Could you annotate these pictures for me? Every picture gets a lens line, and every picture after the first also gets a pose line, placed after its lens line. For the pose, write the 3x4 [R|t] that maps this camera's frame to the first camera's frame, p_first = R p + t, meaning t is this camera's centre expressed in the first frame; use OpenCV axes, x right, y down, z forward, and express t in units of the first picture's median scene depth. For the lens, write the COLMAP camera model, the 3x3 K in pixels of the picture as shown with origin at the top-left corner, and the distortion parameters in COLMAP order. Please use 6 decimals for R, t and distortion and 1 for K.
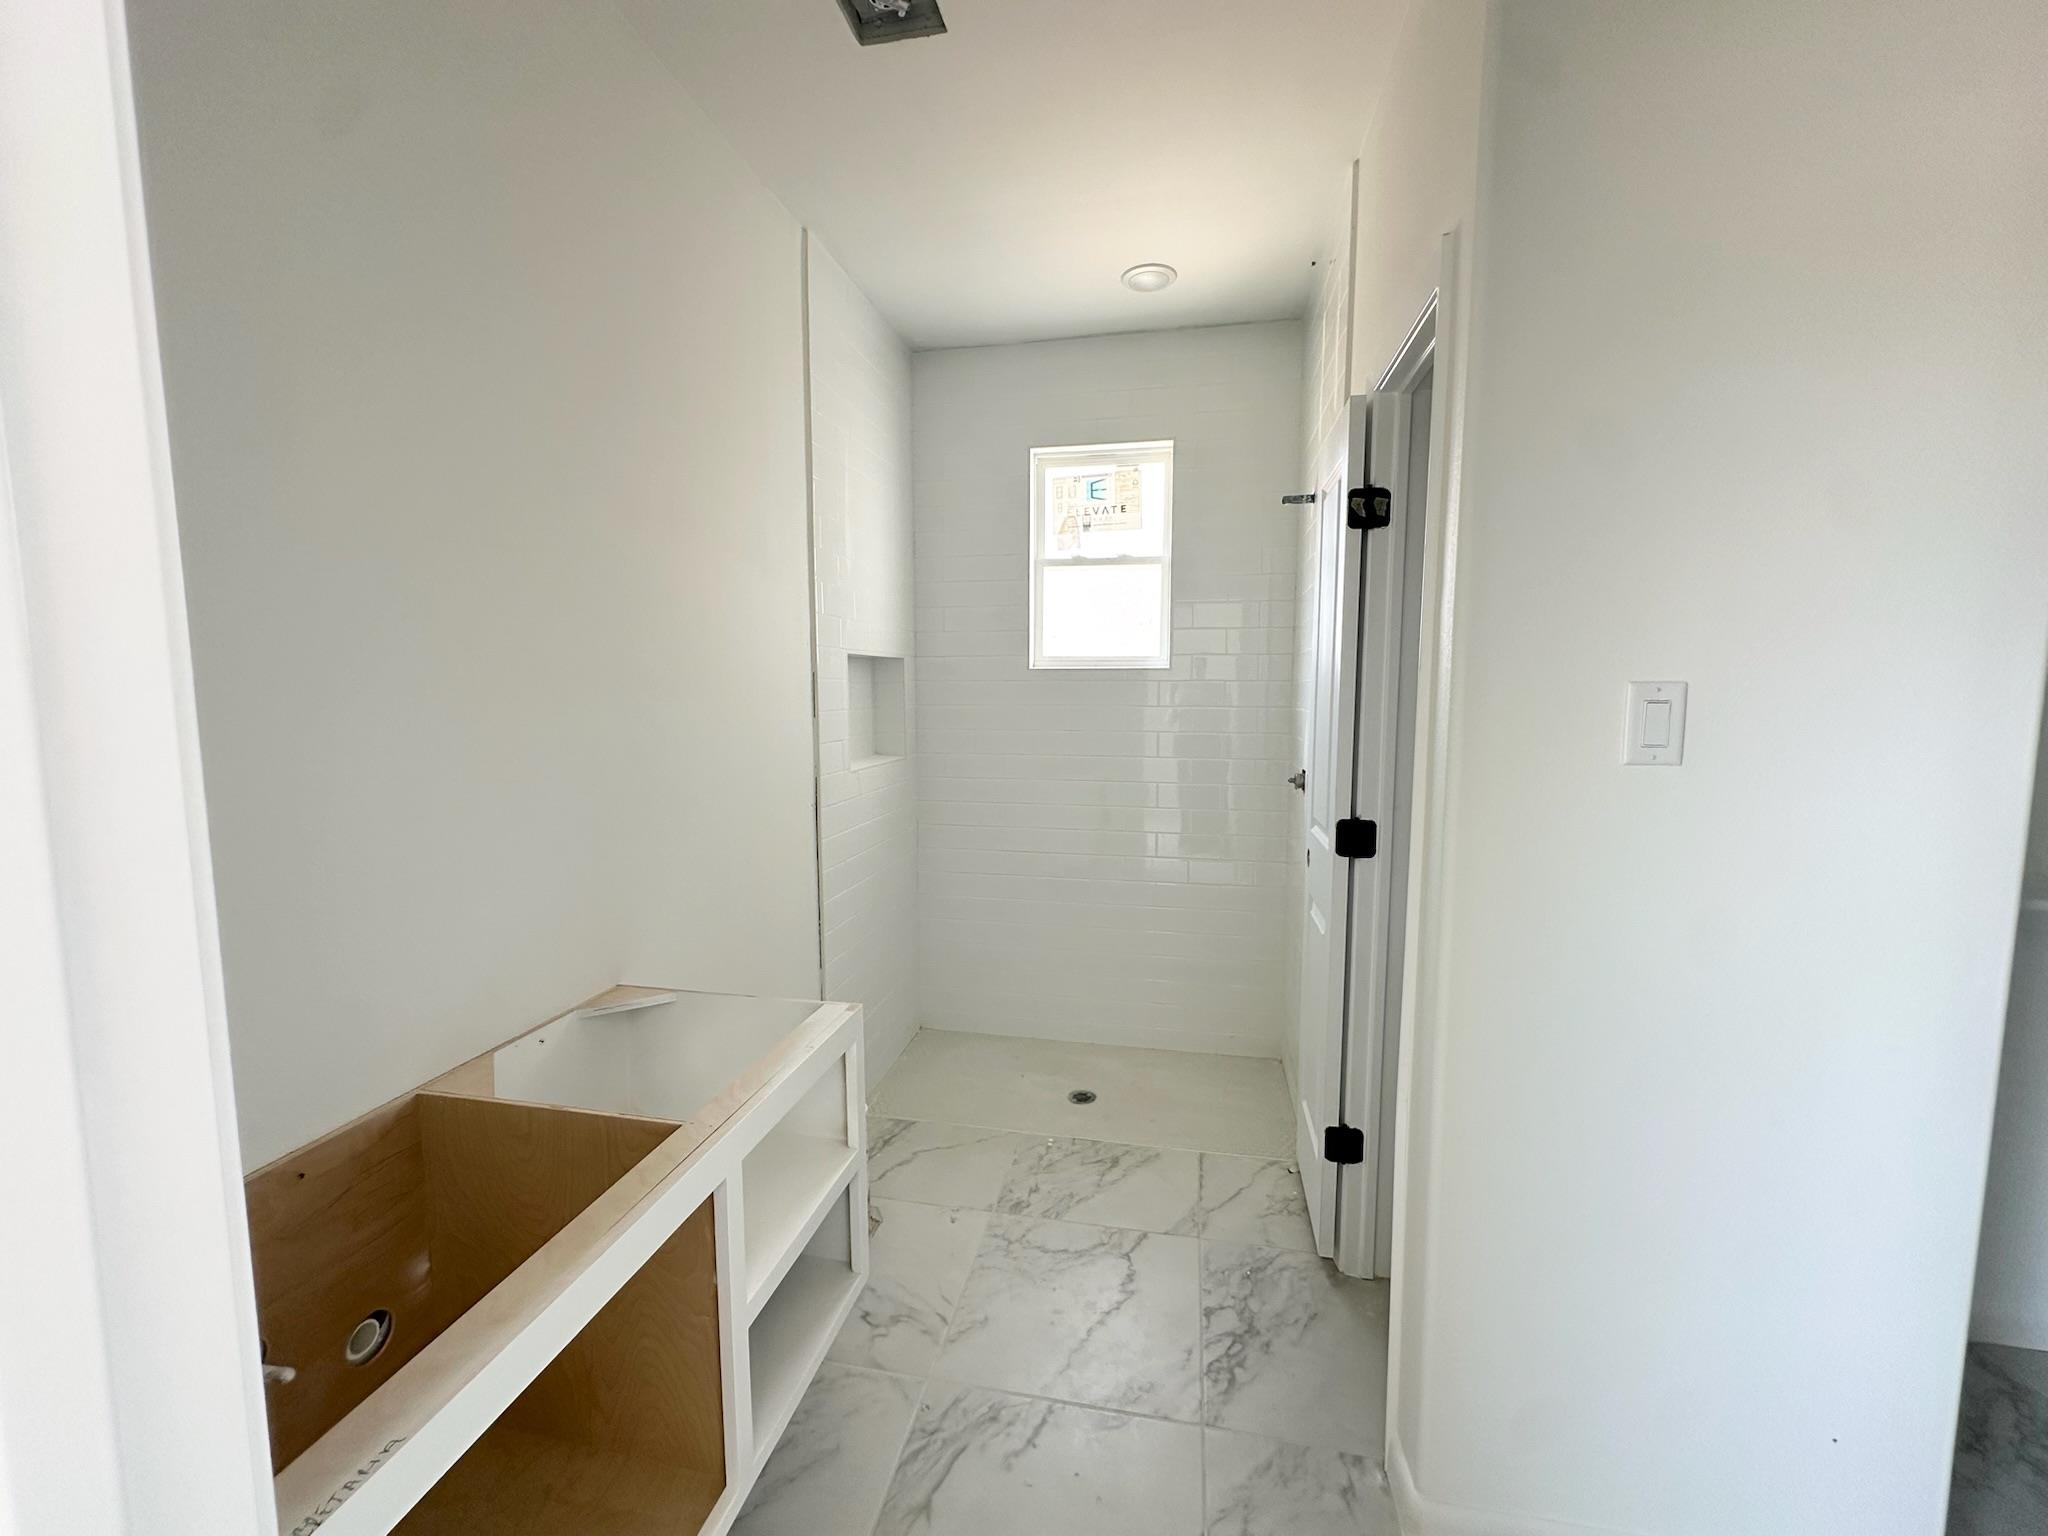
lens RADIAL K [[818.8, 0, 1023.9], [0, 818.8, 766.0], [0, 0, 1]] dist [-0.002962, 0.000378]
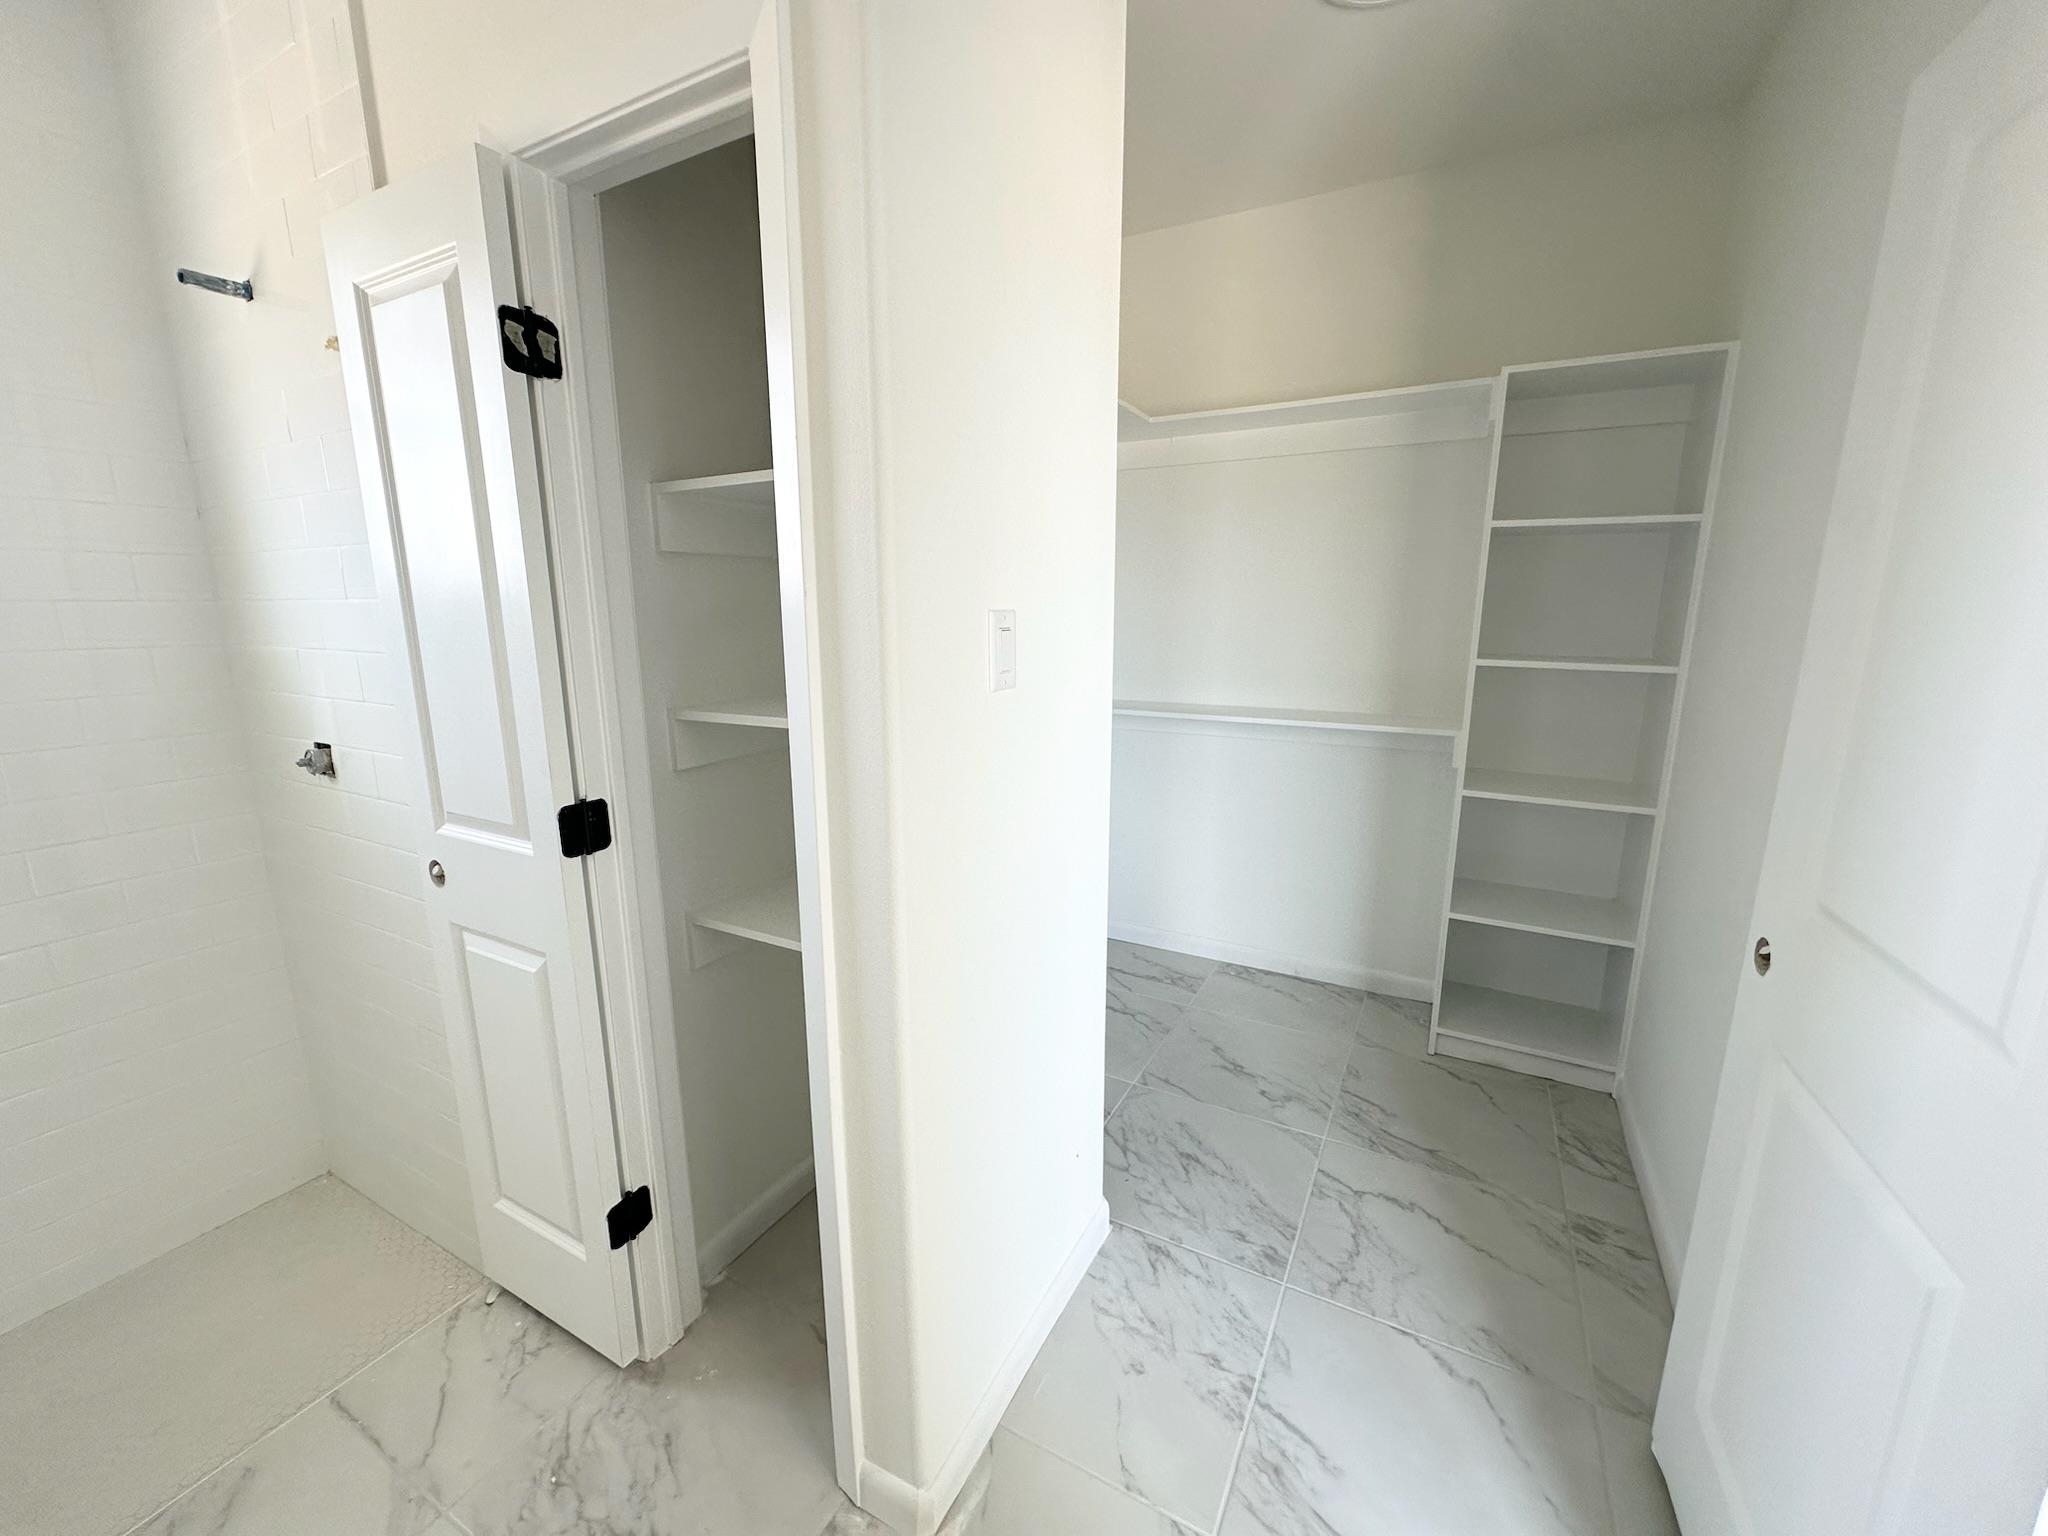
lens RADIAL K [[818.8, 0, 1023.9], [0, 818.8, 766.0], [0, 0, 1]] dist [-0.002962, 0.000378]
pose [[0.289729, -0.194322, 0.937174, -0.145572], [0.094589, 0.980192, 0.173999, -0.054257], [-0.952423, 0.038234, 0.302371, 0.413168]]
